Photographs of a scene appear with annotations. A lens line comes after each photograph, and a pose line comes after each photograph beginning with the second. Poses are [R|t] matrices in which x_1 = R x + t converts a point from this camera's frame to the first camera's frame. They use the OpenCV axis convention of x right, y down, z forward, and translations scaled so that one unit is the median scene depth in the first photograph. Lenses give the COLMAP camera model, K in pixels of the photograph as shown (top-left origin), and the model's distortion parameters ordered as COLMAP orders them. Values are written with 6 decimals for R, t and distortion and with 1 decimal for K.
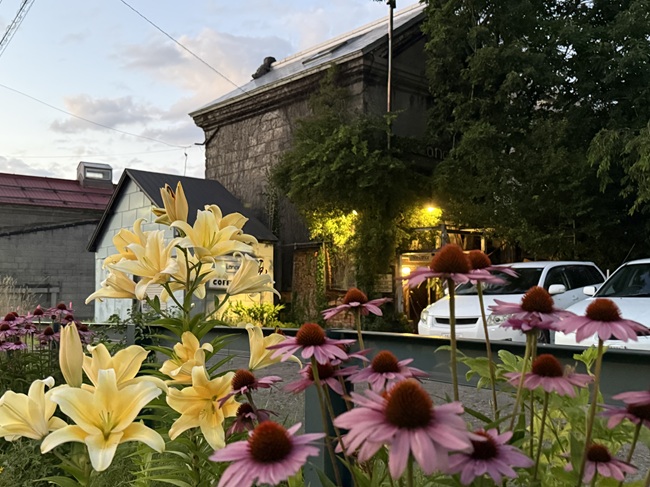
lens RADIAL K [[685.0, 0, 317.3], [0, 685.0, 245.7], [0, 0, 1]] dist [0.071962, 0.000000]
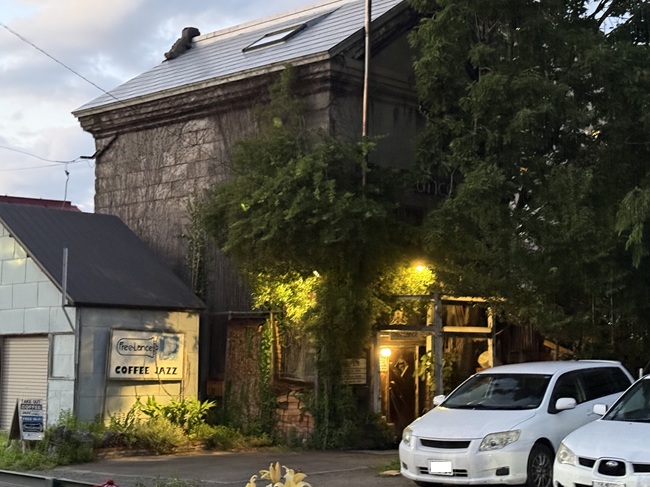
lens RADIAL K [[1132.2, 0, 330.2], [0, 1132.2, 237.0], [0, 0, 1]] dist [0.103881, 0.000000]
pose [[0.996745, 0.016932, 0.078817, -0.024336], [-0.014558, 0.999426, -0.030600, -0.048921], [-0.079290, 0.029353, 0.996419, -0.185322]]
